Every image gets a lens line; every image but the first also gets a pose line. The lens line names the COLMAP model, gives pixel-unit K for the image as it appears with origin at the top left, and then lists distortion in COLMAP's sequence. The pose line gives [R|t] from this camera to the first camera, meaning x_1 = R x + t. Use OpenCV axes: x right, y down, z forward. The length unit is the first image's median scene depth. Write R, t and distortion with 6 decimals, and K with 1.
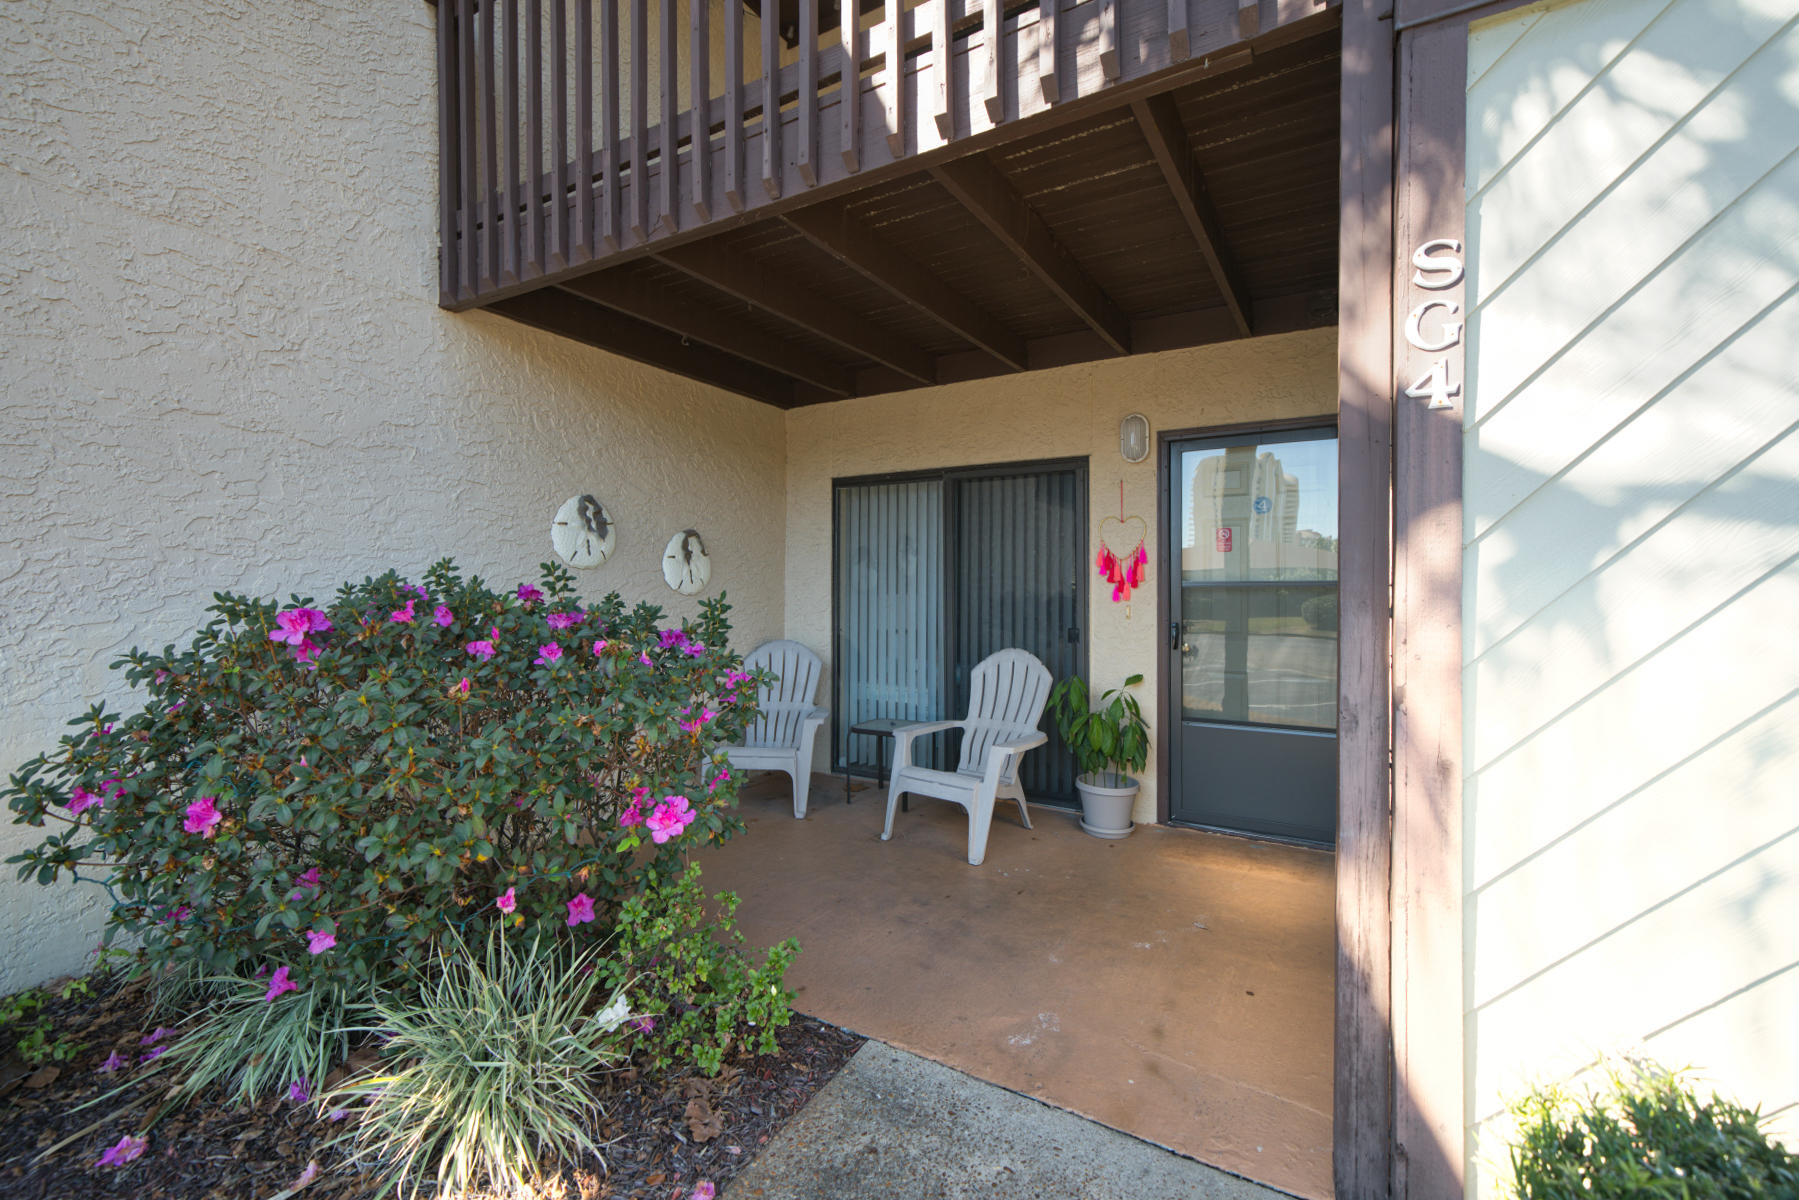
lens RADIAL K [[784.6, 0, 912.6], [0, 784.6, 592.8], [0, 0, 1]] dist [0.002174, -0.000117]
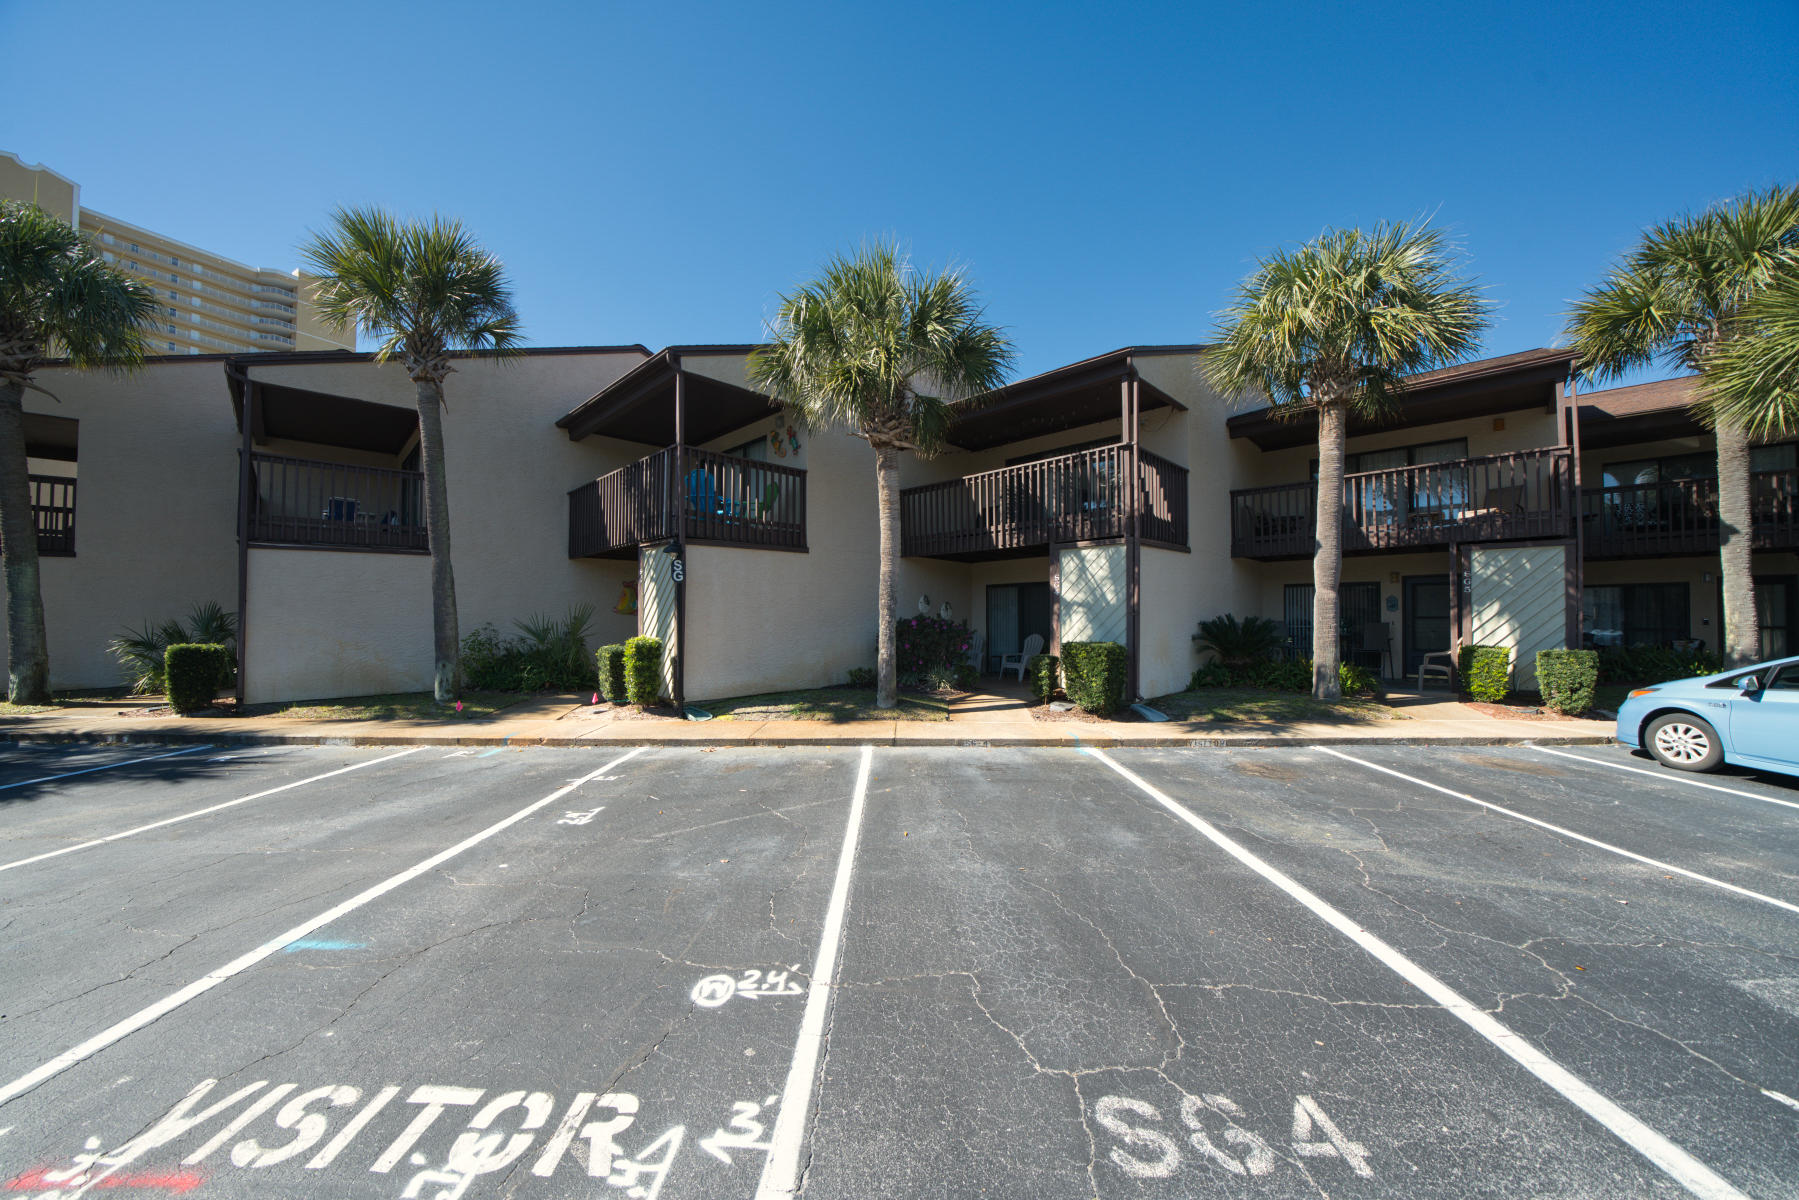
lens RADIAL K [[635.4, 0, 896.4], [0, 635.4, 603.4], [0, 0, 1]] dist [-0.025706, -0.000129]
pose [[0.970367, -0.014761, -0.241185, 0.226095], [0.006277, 0.999335, -0.035907, 0.034972], [0.241555, 0.033329, 0.969815, -2.165140]]
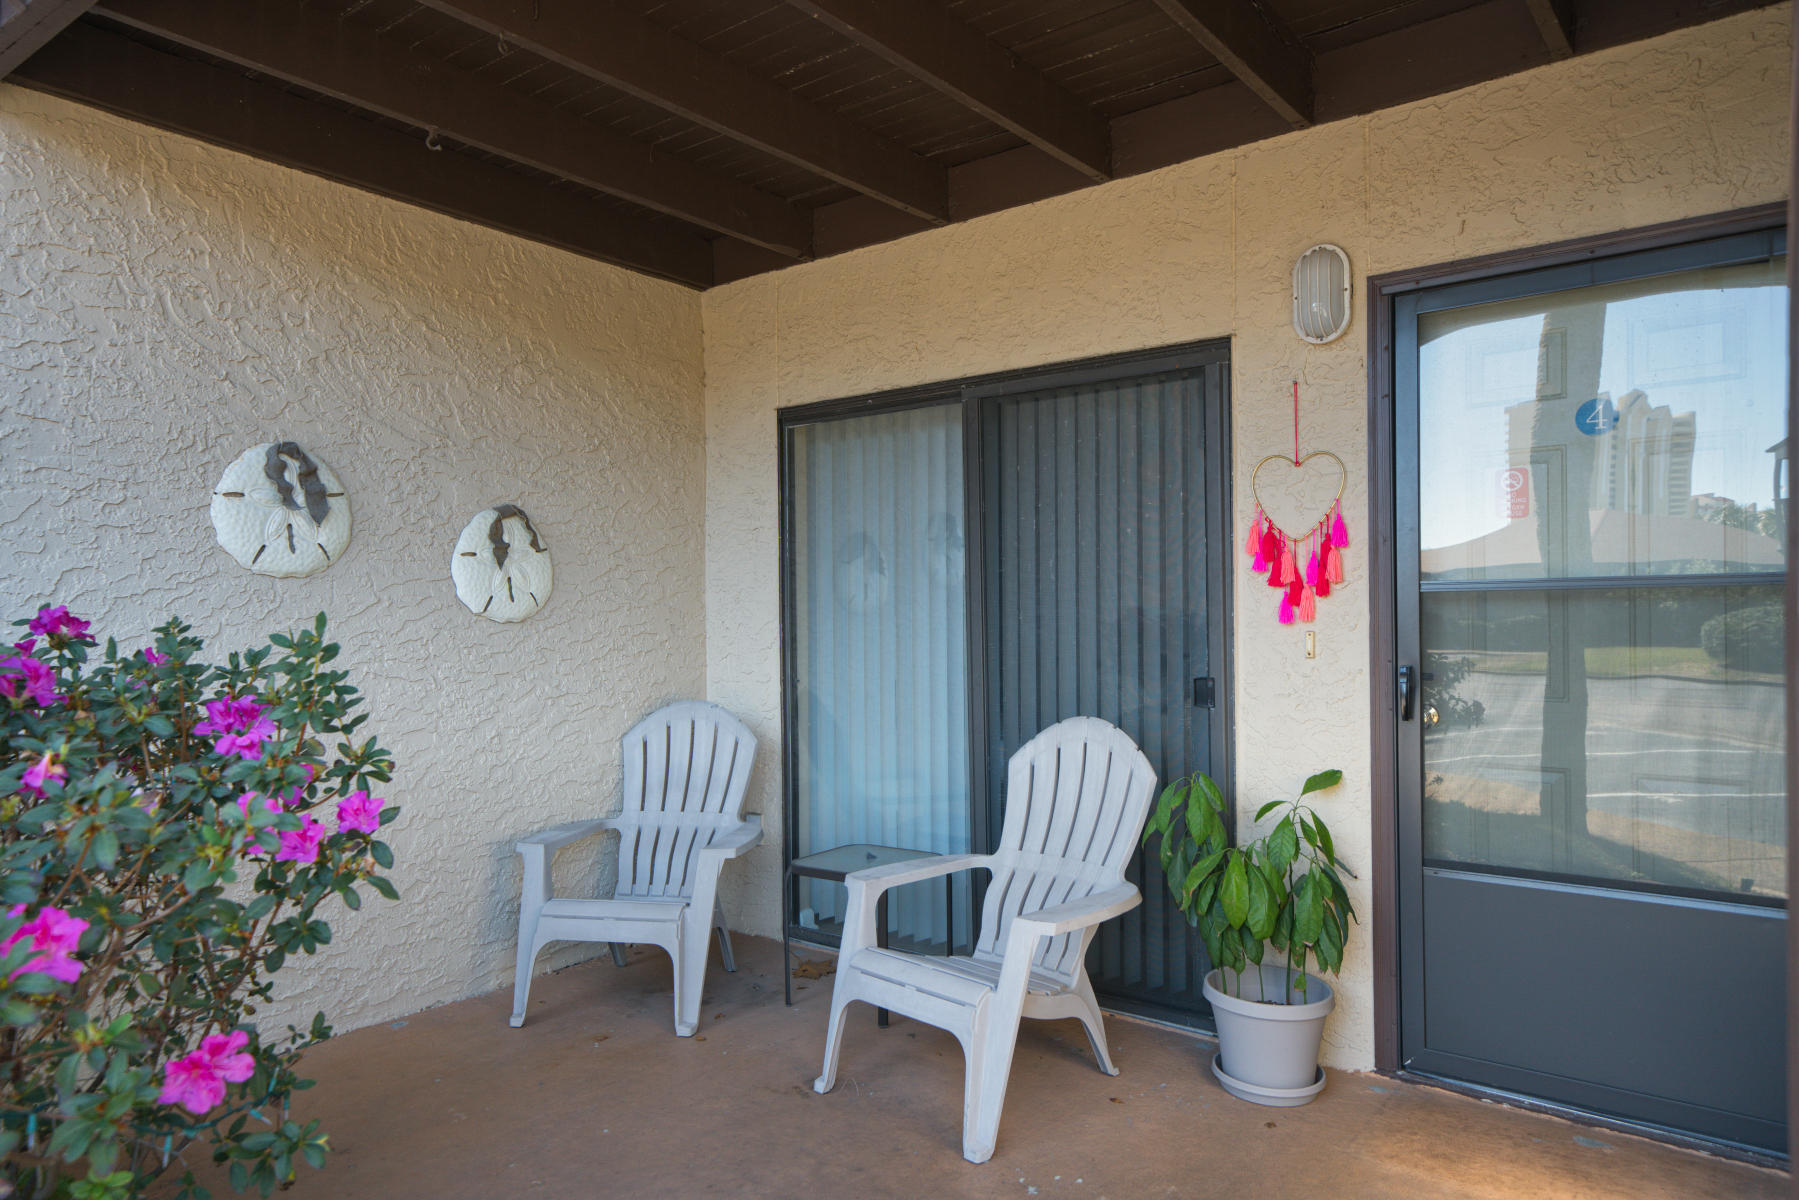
lens RADIAL K [[1197.0, 0, 906.8], [0, 1197.0, 629.3], [0, 0, 1]] dist [0.027746, 0.003719]
pose [[0.992640, -0.012823, -0.120423, 0.111354], [0.014288, 0.999834, 0.011305, 0.002589], [0.120258, -0.012942, 0.992658, 0.209739]]
